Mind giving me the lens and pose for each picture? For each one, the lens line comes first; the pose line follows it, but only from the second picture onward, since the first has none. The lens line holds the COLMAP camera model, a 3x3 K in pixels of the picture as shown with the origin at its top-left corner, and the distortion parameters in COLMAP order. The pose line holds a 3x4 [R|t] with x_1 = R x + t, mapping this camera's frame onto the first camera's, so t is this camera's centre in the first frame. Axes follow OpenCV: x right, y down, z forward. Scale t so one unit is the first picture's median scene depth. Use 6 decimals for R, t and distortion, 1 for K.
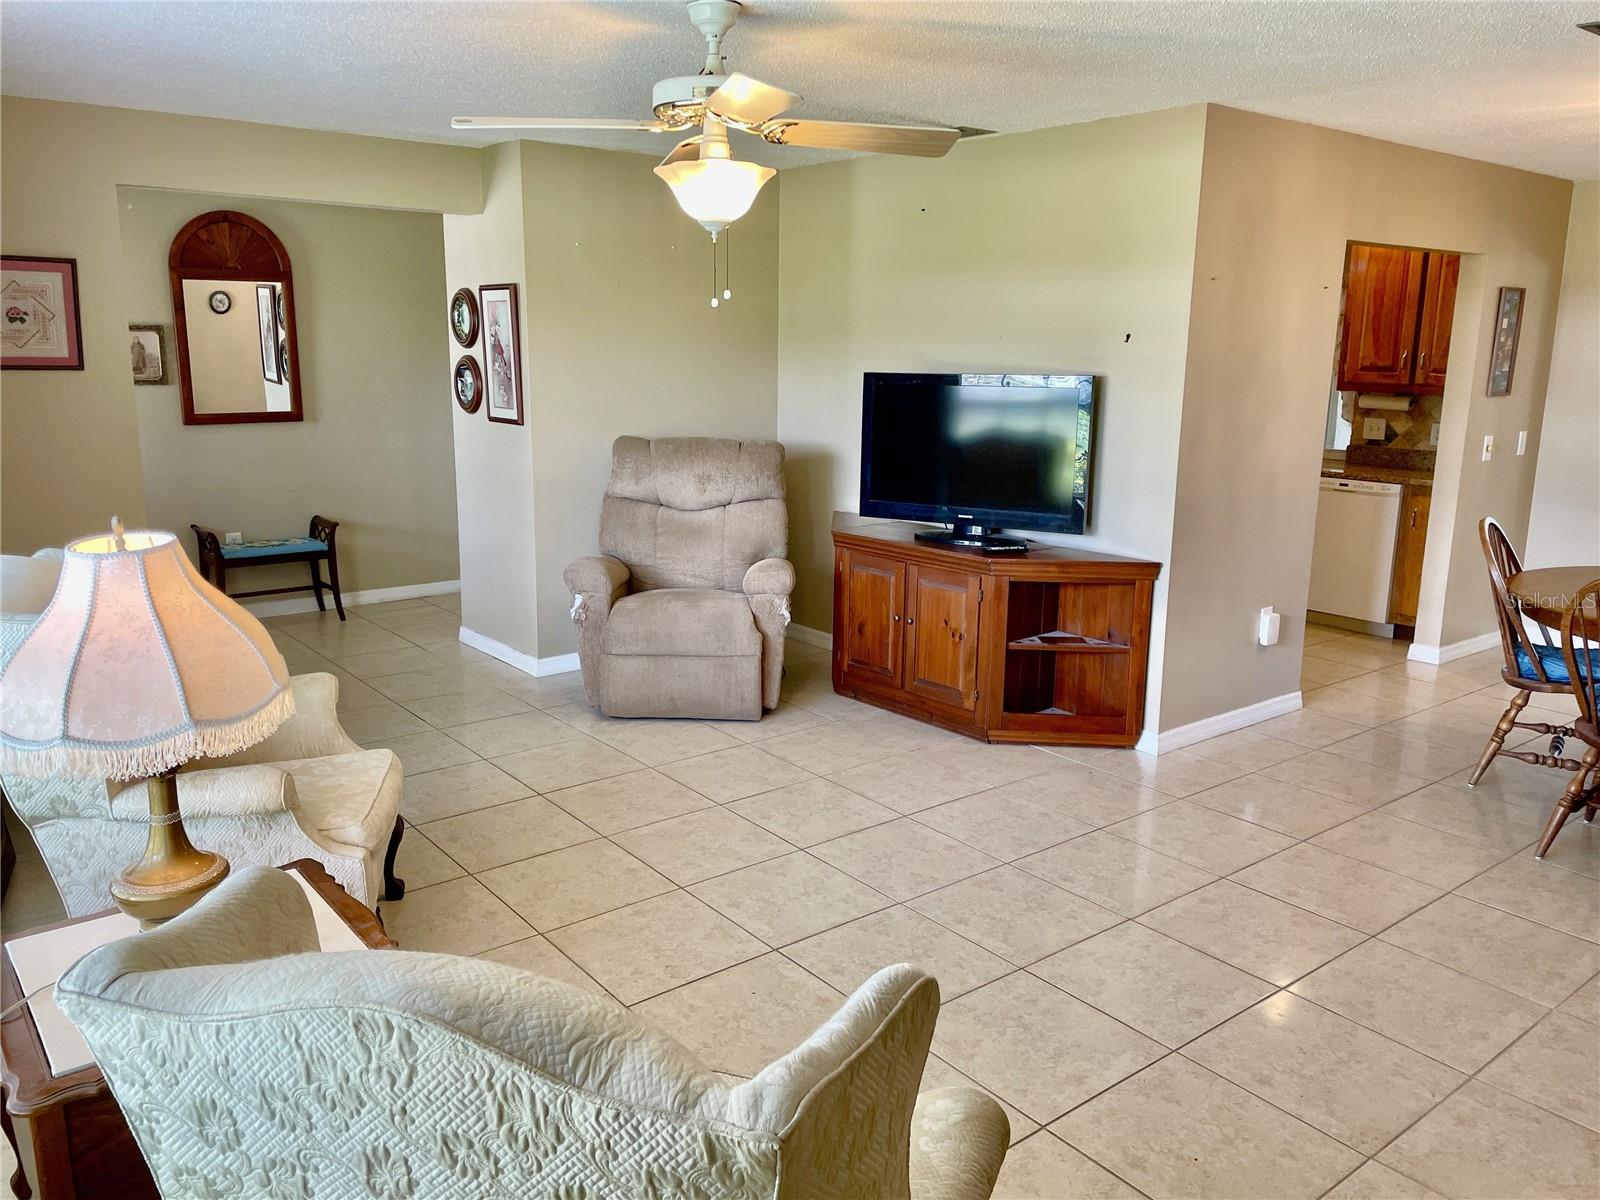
lens RADIAL K [[1214.8, 0, 792.9], [0, 1214.8, 587.2], [0, 0, 1]] dist [0.066142, -0.073384]
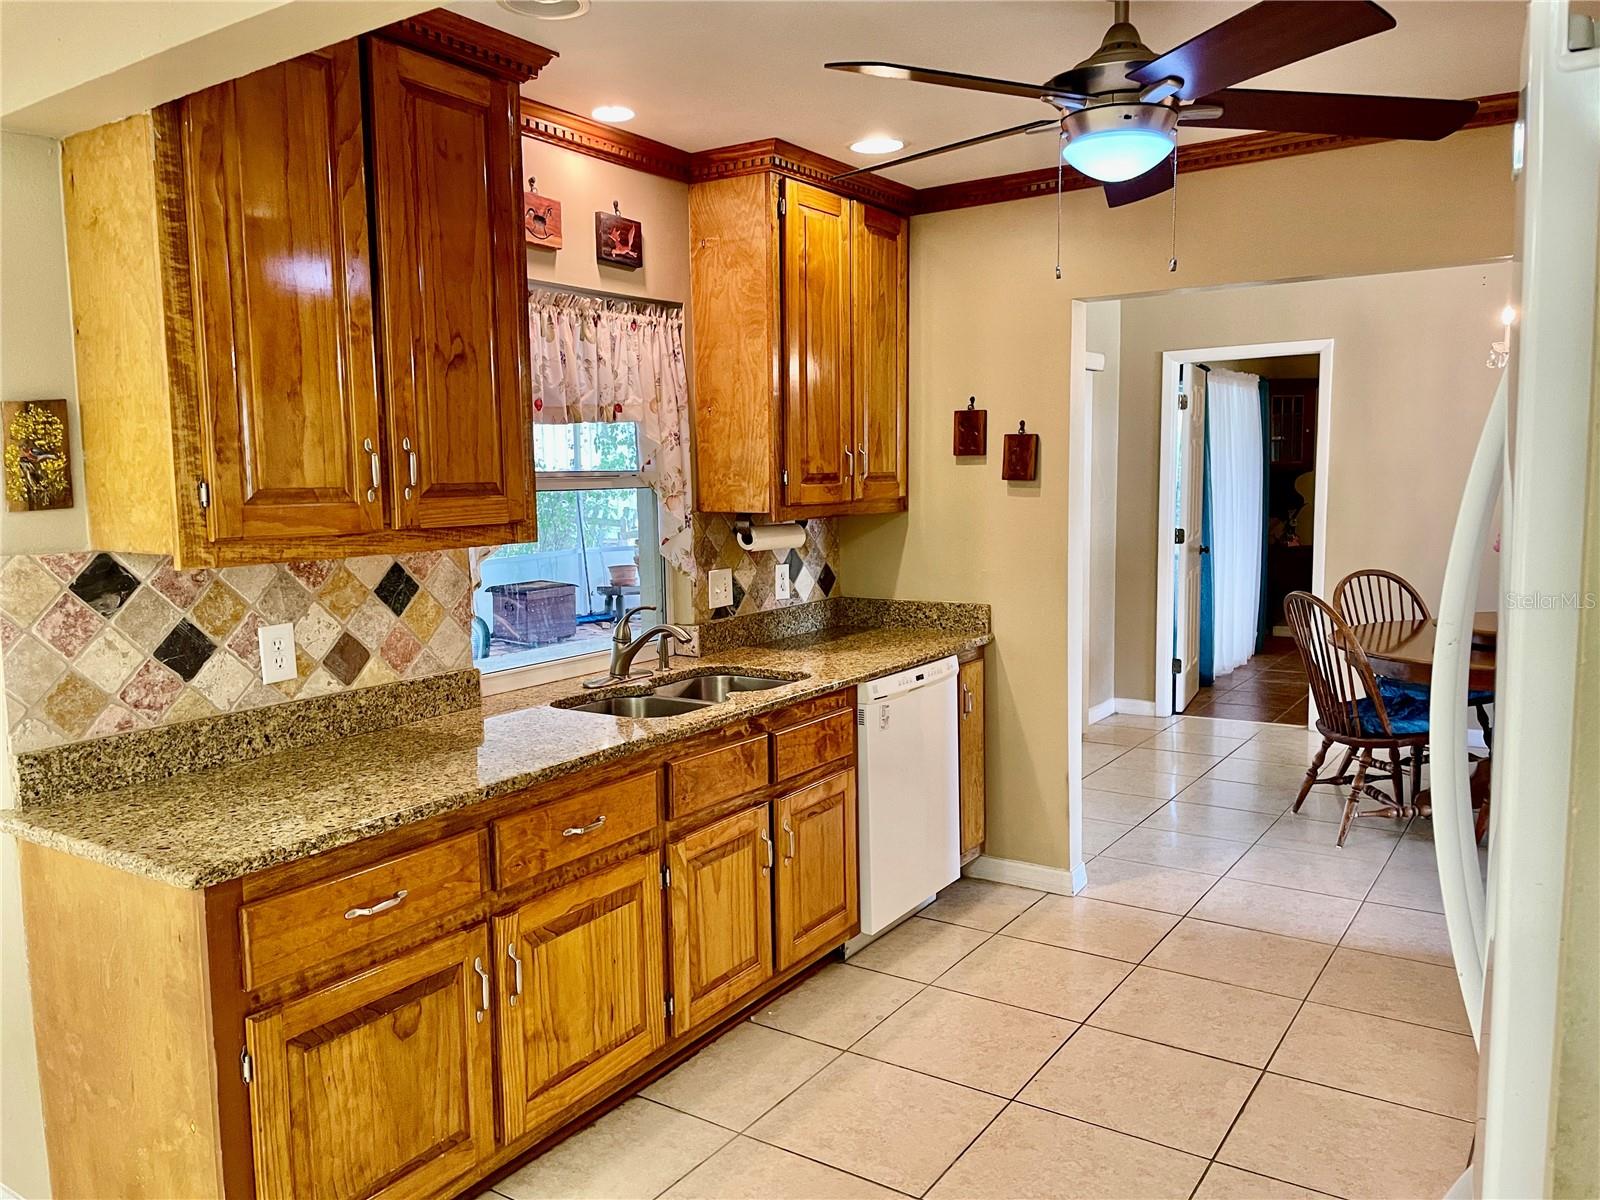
lens RADIAL K [[1214.8, 0, 806.9], [0, 1214.8, 603.5], [0, 0, 1]] dist [0.066142, -0.073384]
pose [[-0.321619, -0.115687, 0.939775, -0.058064], [0.202566, 0.961124, 0.187639, -0.233461], [-0.924948, 0.250715, -0.285682, 1.206457]]
